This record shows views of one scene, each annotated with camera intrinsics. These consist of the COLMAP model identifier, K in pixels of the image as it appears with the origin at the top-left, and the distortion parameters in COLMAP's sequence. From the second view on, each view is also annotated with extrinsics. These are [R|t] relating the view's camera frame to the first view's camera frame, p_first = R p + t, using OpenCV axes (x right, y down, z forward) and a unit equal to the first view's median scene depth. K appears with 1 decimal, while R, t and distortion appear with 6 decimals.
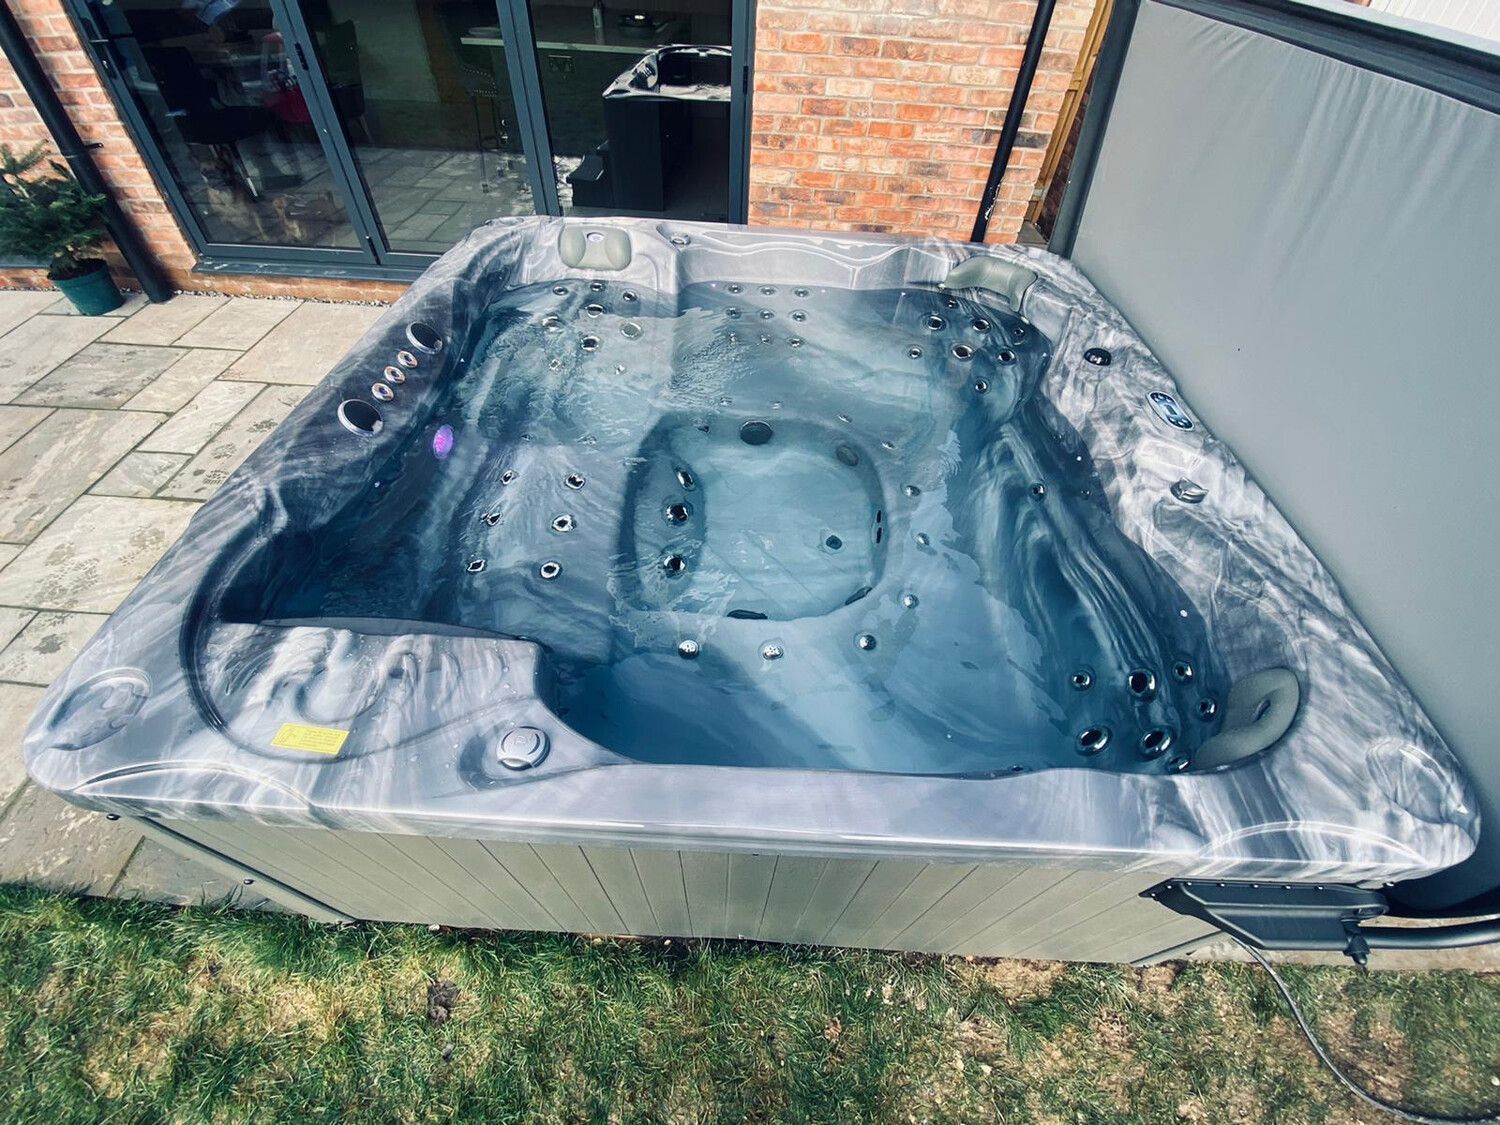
lens RADIAL K [[606.3, 0, 749.6], [0, 606.3, 568.0], [0, 0, 1]] dist [0.006953, -0.014123]
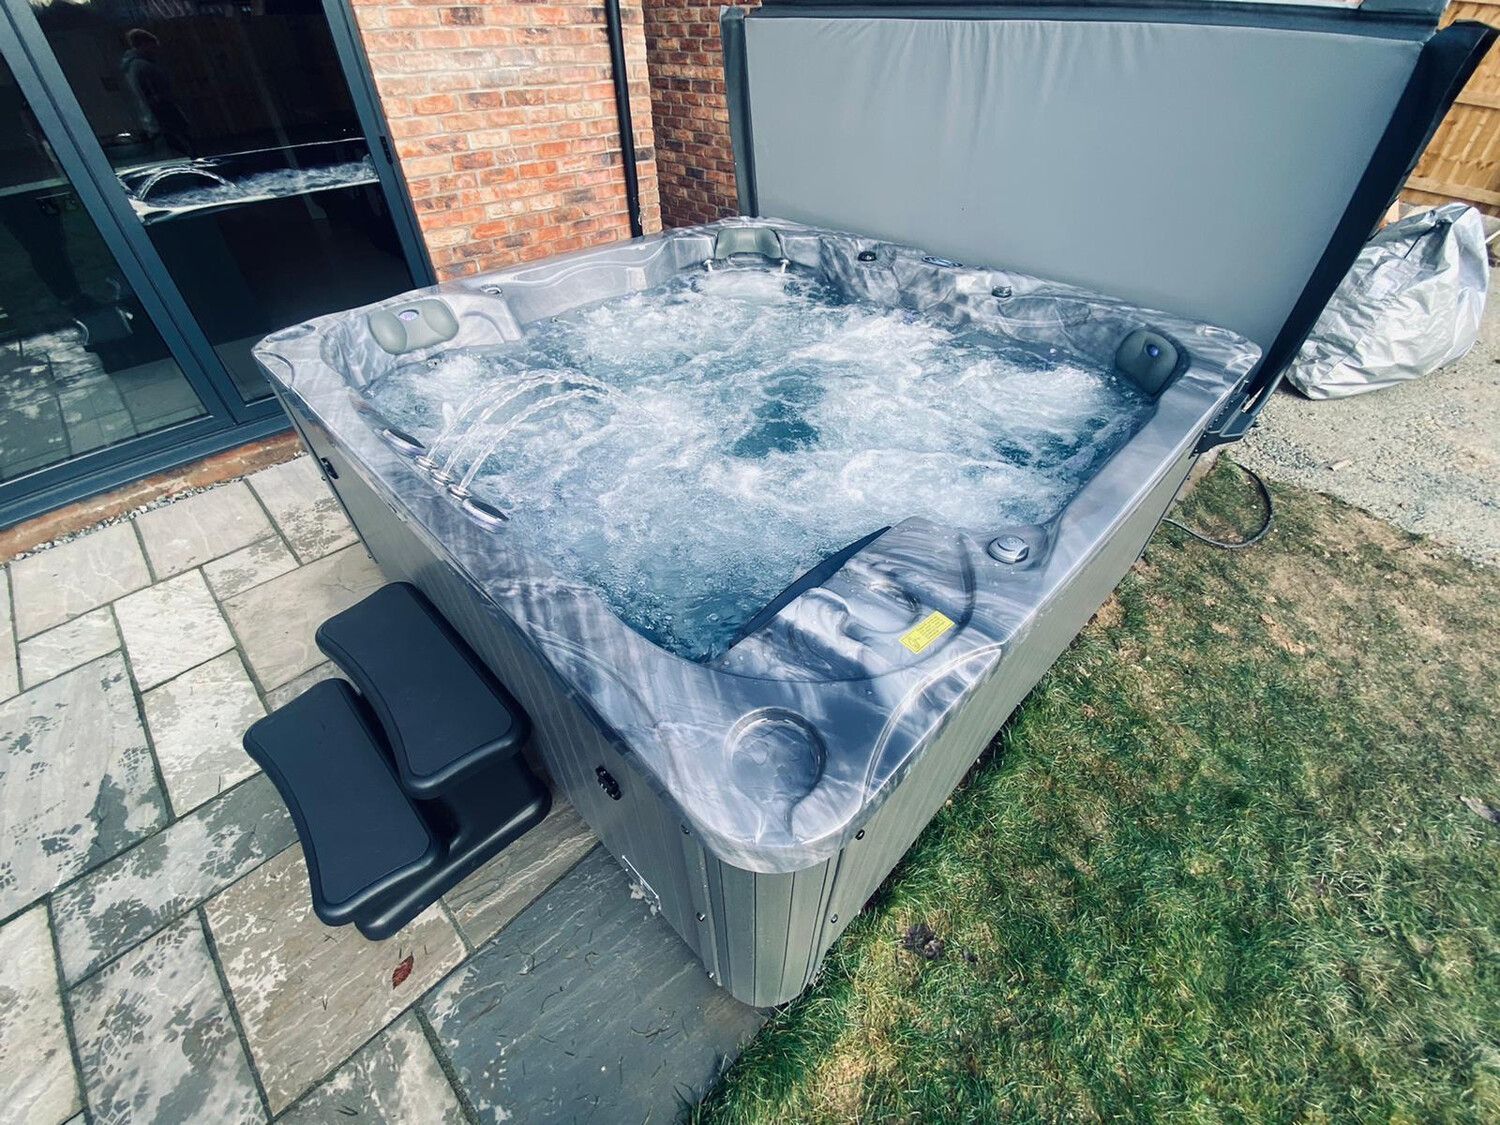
lens RADIAL K [[606.3, 0, 749.6], [0, 606.3, 568.0], [0, 0, 1]] dist [0.006953, -0.014123]
pose [[0.675988, -0.525651, 0.516460, -0.464154], [0.564901, 0.819686, 0.094881, -0.029922], [-0.473209, 0.227610, 0.851039, 0.065477]]
